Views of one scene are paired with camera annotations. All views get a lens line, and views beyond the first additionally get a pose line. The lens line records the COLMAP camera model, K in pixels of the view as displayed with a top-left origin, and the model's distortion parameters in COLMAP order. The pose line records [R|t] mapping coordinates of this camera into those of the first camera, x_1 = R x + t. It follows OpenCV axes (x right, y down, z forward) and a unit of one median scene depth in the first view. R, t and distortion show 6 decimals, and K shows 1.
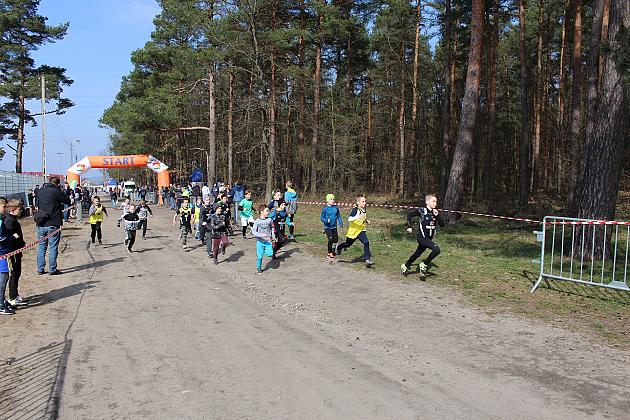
lens RADIAL K [[520.3, 0, 308.2], [0, 520.3, 206.0], [0, 0, 1]] dist [-0.156104, 0.113708]
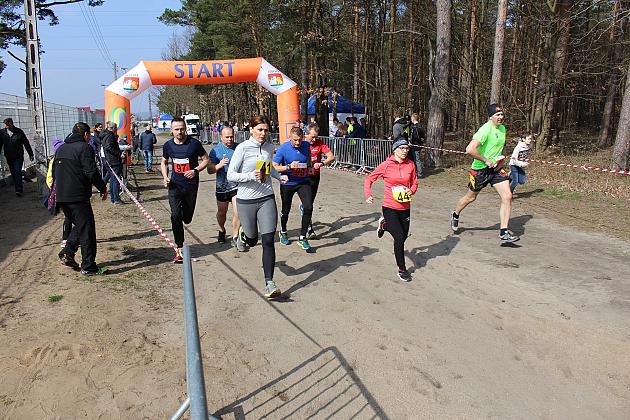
lens RADIAL K [[520.3, 0, 312.2], [0, 520.3, 207.0], [0, 0, 1]] dist [-0.156104, 0.113708]
pose [[0.996435, 0.014385, -0.083127, -0.214917], [-0.003863, 0.992102, 0.125377, -0.017376], [0.084274, -0.124609, 0.988621, 0.476812]]
